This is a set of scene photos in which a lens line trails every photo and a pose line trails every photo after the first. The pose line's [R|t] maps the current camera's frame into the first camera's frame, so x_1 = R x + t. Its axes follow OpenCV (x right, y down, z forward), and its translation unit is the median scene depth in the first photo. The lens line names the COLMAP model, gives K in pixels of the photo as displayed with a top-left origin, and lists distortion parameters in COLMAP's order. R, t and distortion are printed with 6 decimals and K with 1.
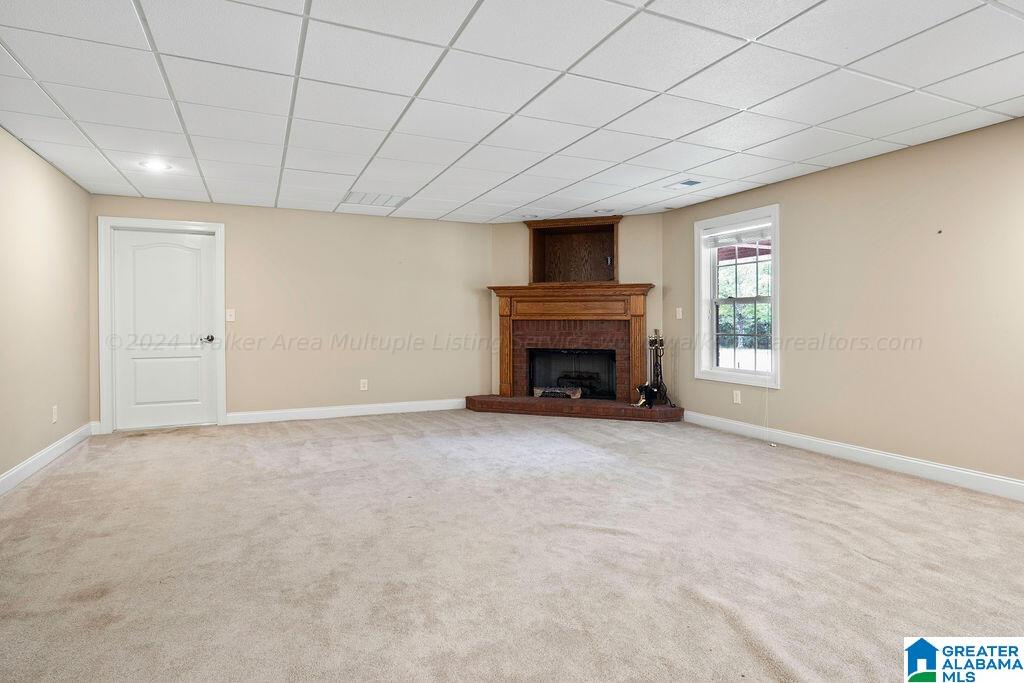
lens RADIAL K [[554.0, 0, 513.1], [0, 554.0, 324.2], [0, 0, 1]] dist [-0.000033, -0.001349]
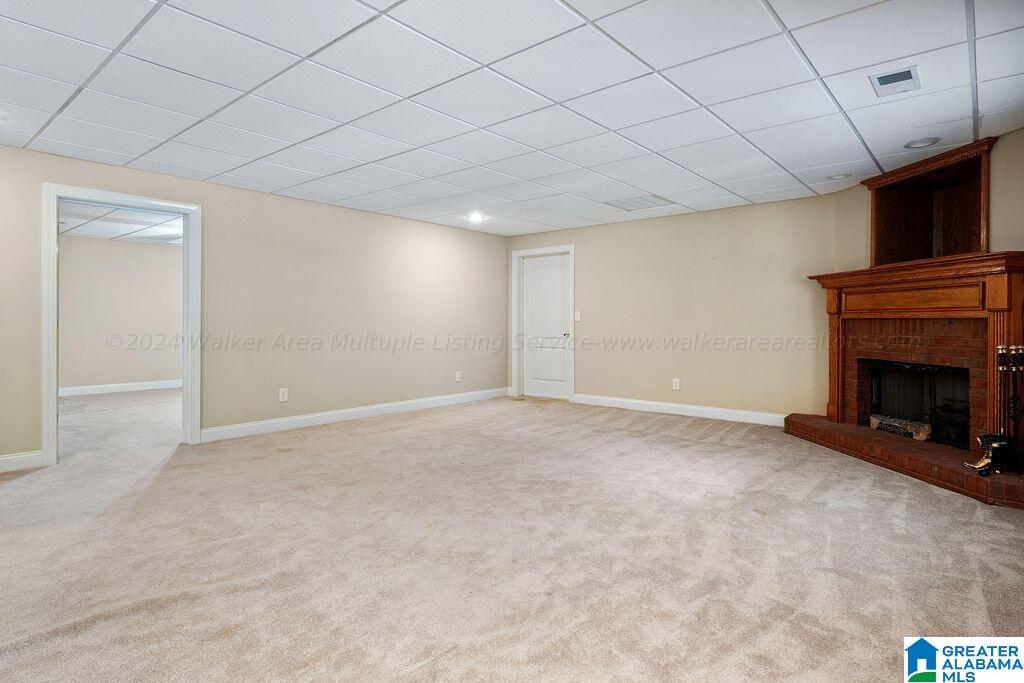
lens RADIAL K [[554.0, 0, 513.1], [0, 554.0, 324.2], [0, 0, 1]] dist [-0.000033, -0.001349]
pose [[0.419385, 0.004114, -0.907799, 0.505339], [-0.004044, 0.999988, 0.002663, -0.000785], [0.907799, 0.002554, 0.419397, 0.301899]]
